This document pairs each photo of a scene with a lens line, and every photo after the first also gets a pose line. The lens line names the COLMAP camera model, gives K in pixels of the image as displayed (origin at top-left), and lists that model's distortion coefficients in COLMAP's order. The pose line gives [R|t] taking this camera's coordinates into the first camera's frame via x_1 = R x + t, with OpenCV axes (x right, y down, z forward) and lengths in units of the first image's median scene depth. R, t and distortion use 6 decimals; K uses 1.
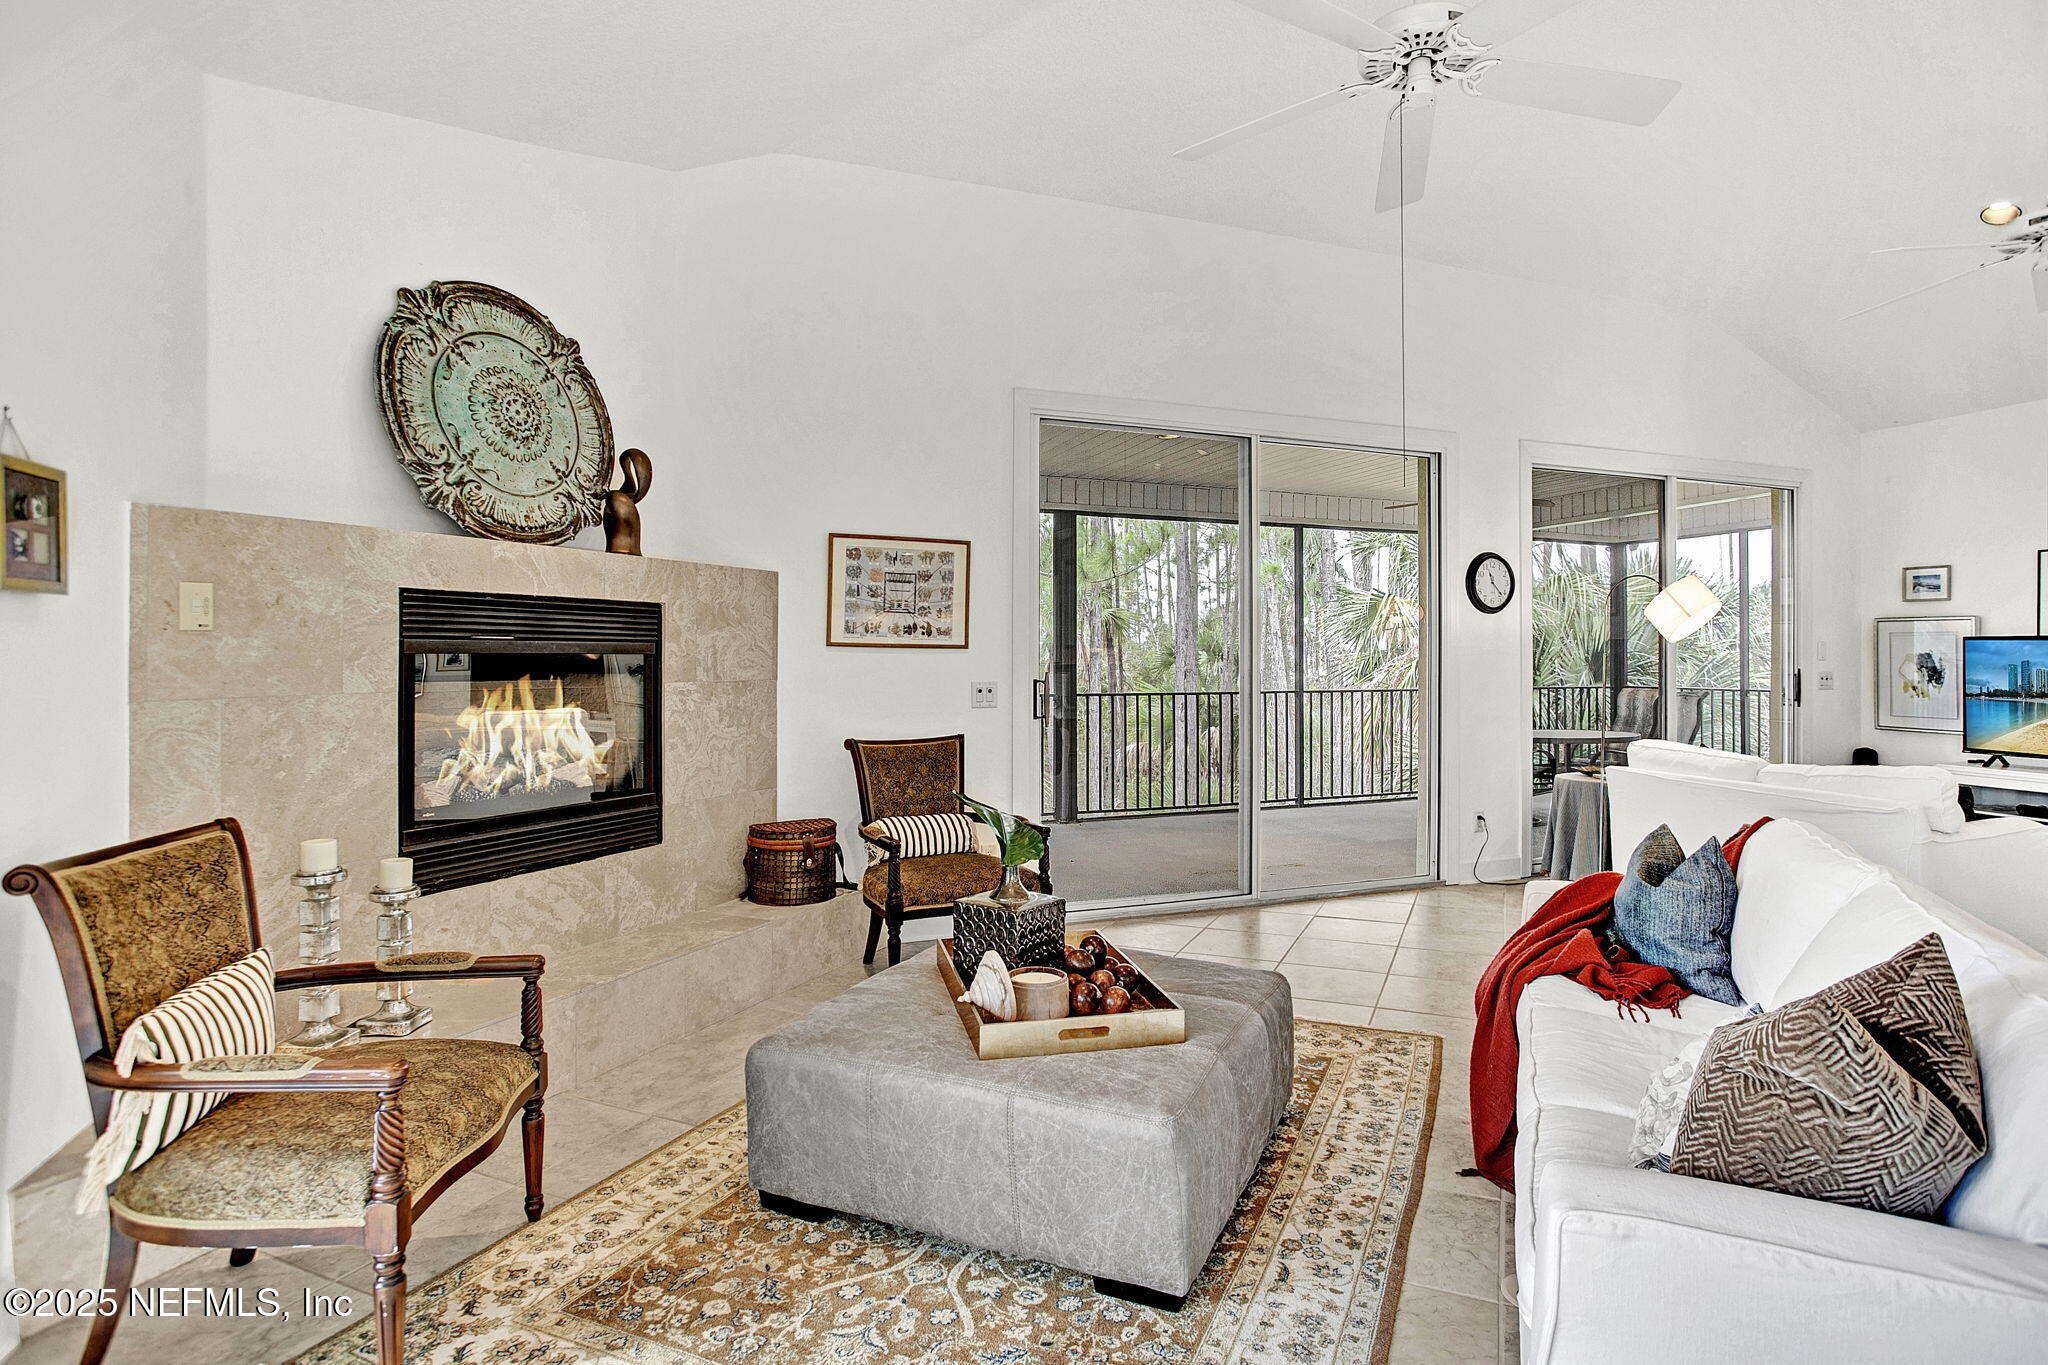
lens RADIAL K [[1073.6, 0, 1055.4], [0, 1073.6, 658.2], [0, 0, 1]] dist [0.001319, 0.000424]
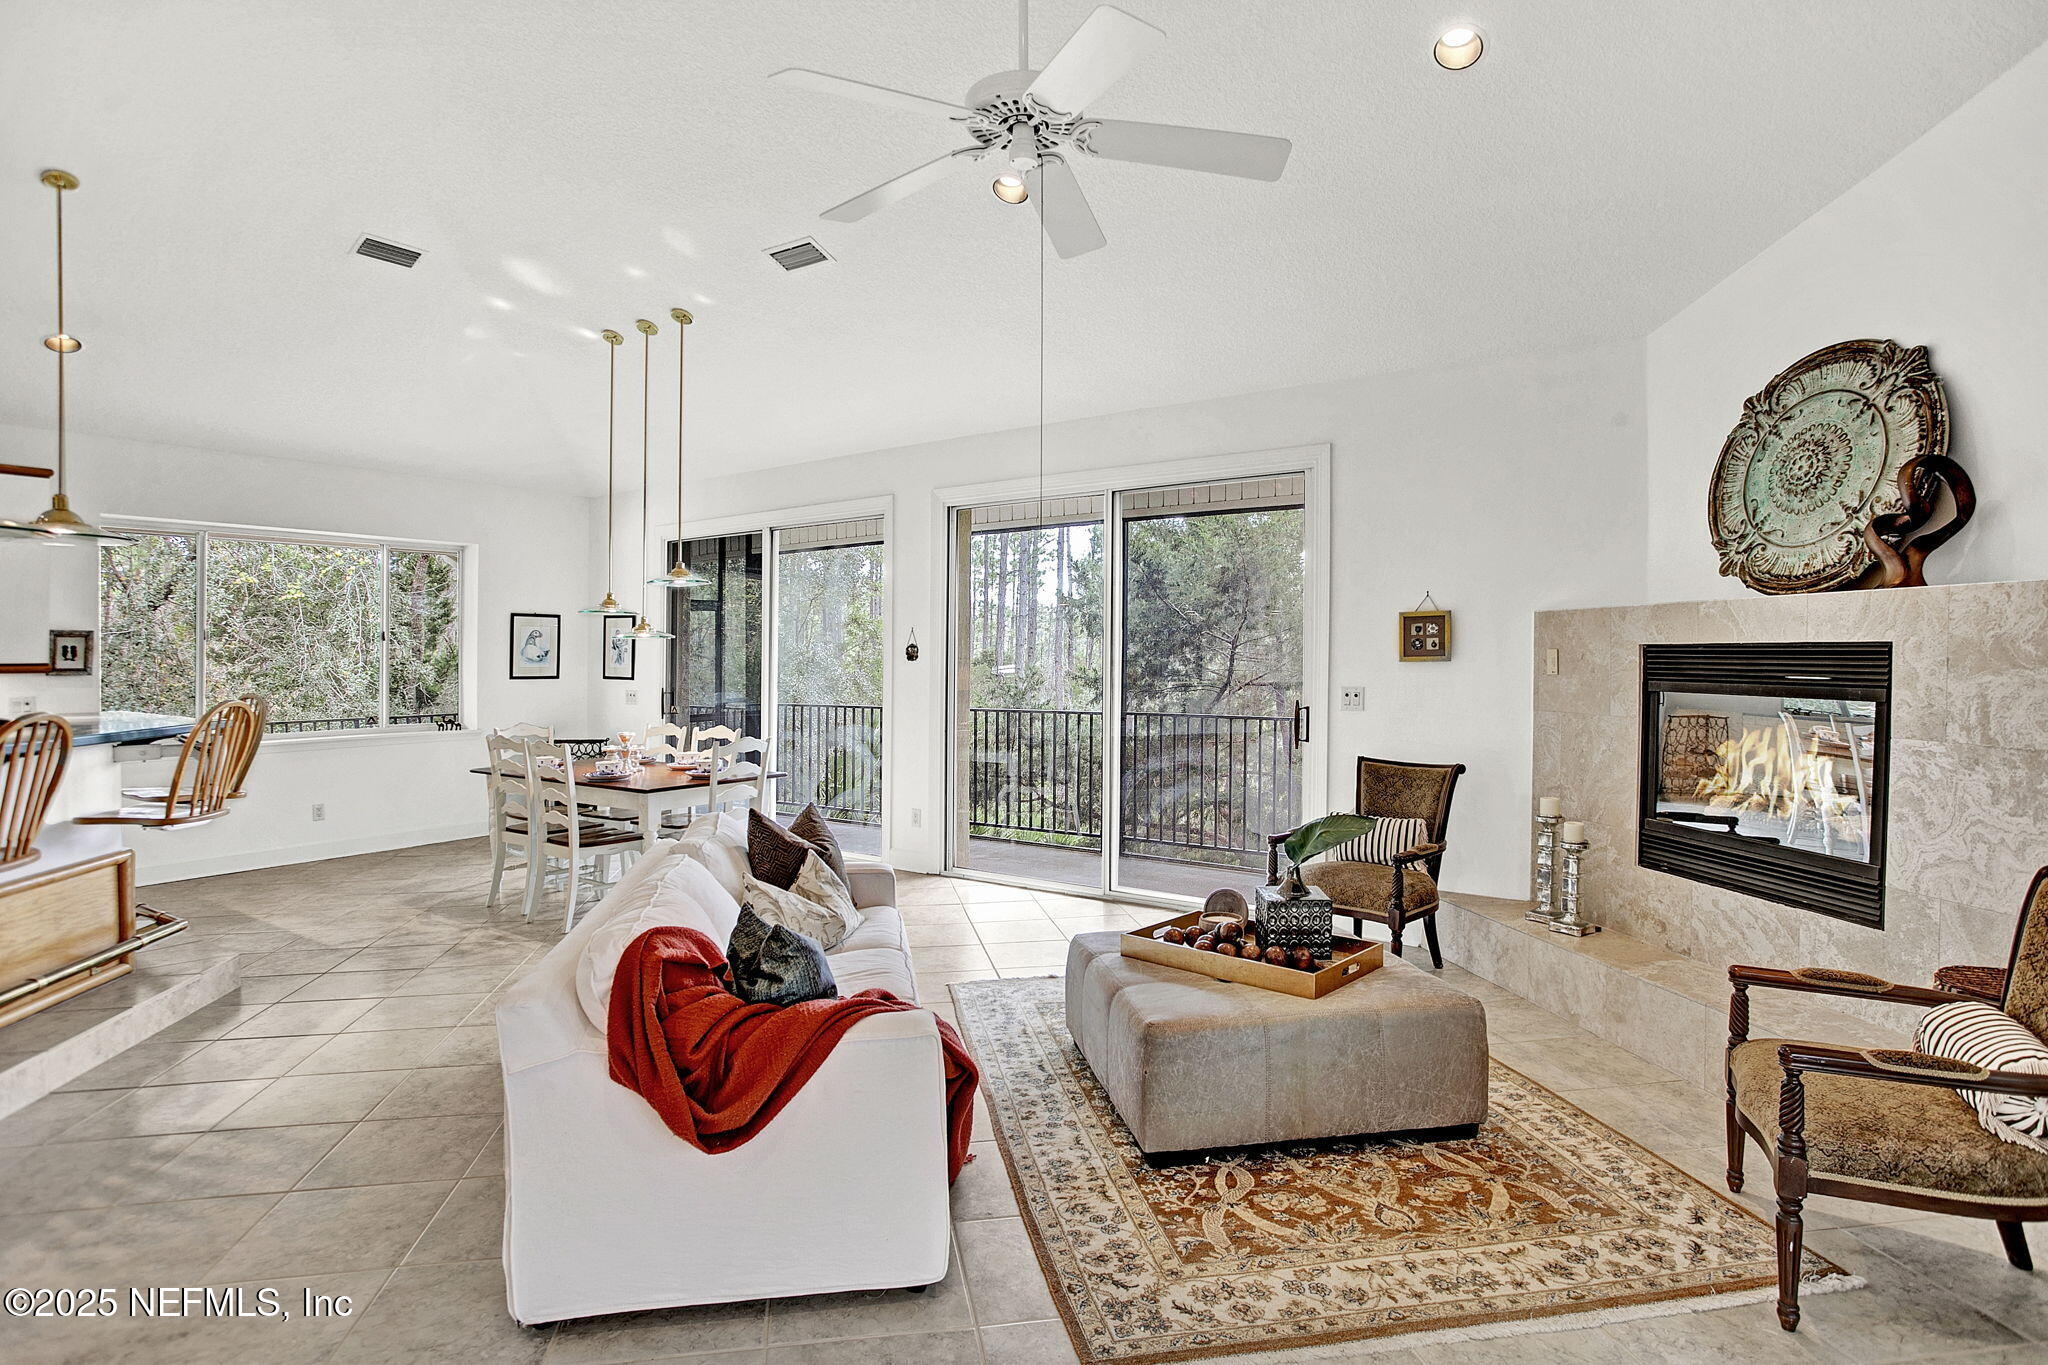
lens RADIAL K [[1073.6, 0, 1055.4], [0, 1073.6, 658.2], [0, 0, 1]] dist [0.001319, 0.000424]
pose [[-0.819181, -0.007690, -0.573484, 0.722404], [-0.013228, 0.999897, 0.005487, -0.038936], [0.573383, 0.012081, -0.819199, 1.486219]]
